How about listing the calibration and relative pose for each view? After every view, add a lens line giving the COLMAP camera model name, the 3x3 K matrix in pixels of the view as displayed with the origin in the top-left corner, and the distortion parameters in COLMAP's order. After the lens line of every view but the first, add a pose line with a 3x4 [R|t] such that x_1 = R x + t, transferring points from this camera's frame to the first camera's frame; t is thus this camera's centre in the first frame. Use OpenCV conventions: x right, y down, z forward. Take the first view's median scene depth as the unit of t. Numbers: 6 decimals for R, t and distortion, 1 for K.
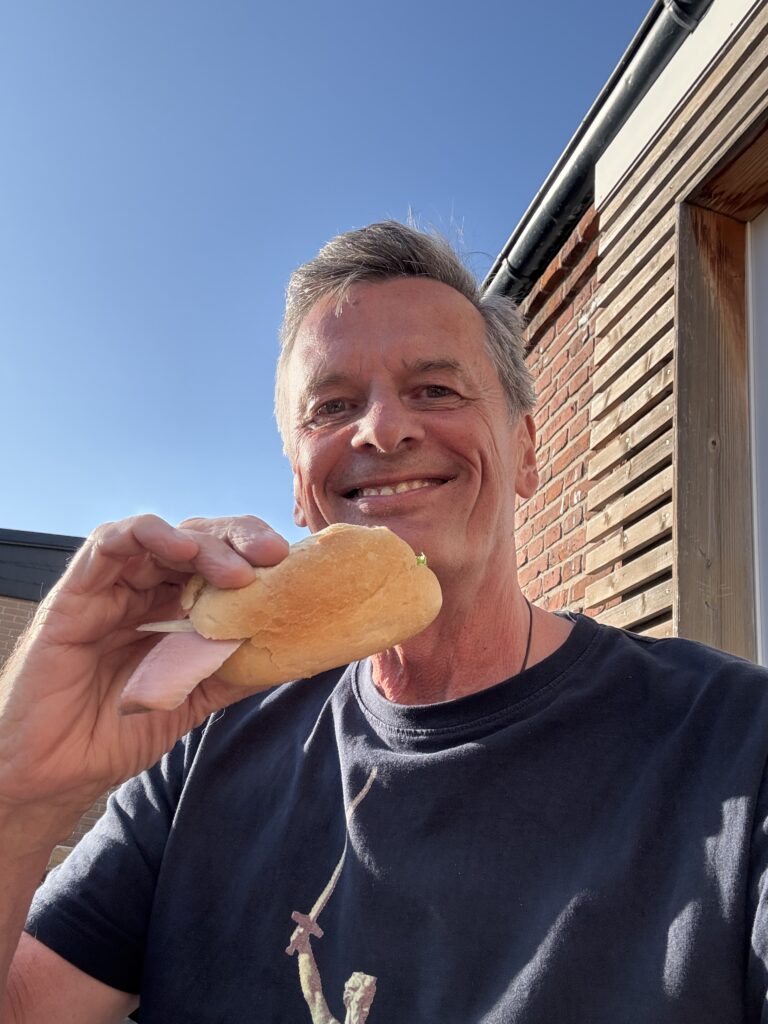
lens RADIAL K [[891.9, 0, 384.0], [0, 891.9, 511.9], [0, 0, 1]] dist [0.003360, -0.015402]
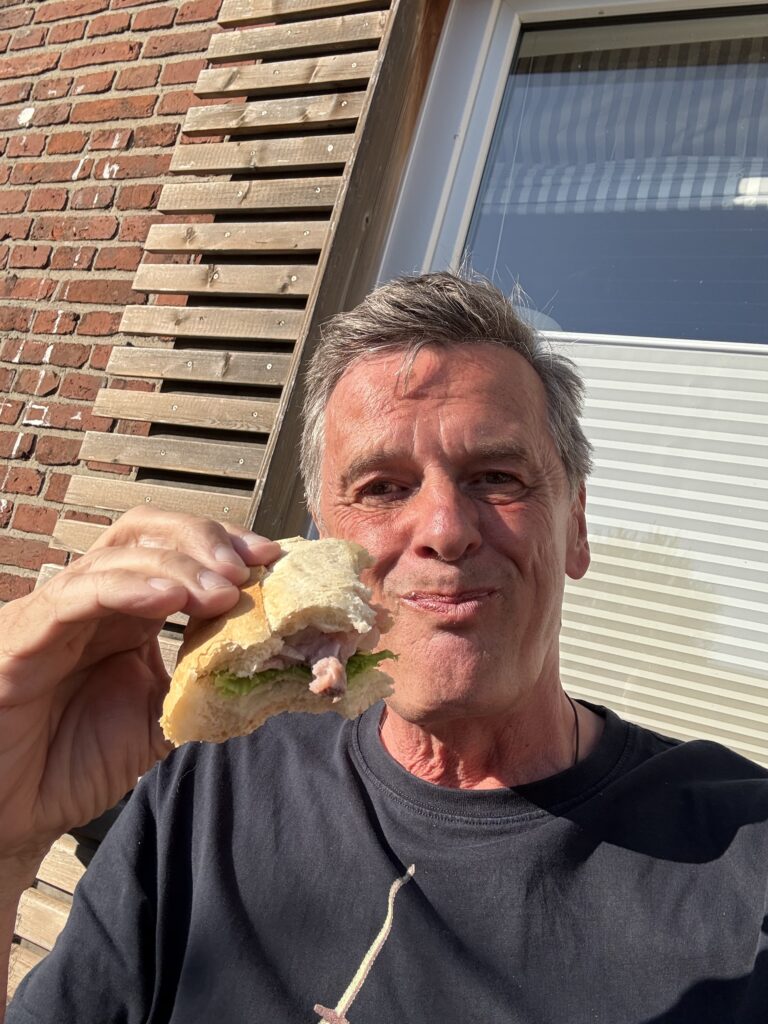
lens RADIAL K [[891.9, 0, 383.8], [0, 891.9, 512.9], [0, 0, 1]] dist [0.003360, -0.015402]
pose [[0.630918, 0.180695, 0.754515, -0.154808], [-0.432848, 0.889063, 0.149026, 0.027730], [-0.643883, -0.420614, 0.639139, 0.239974]]
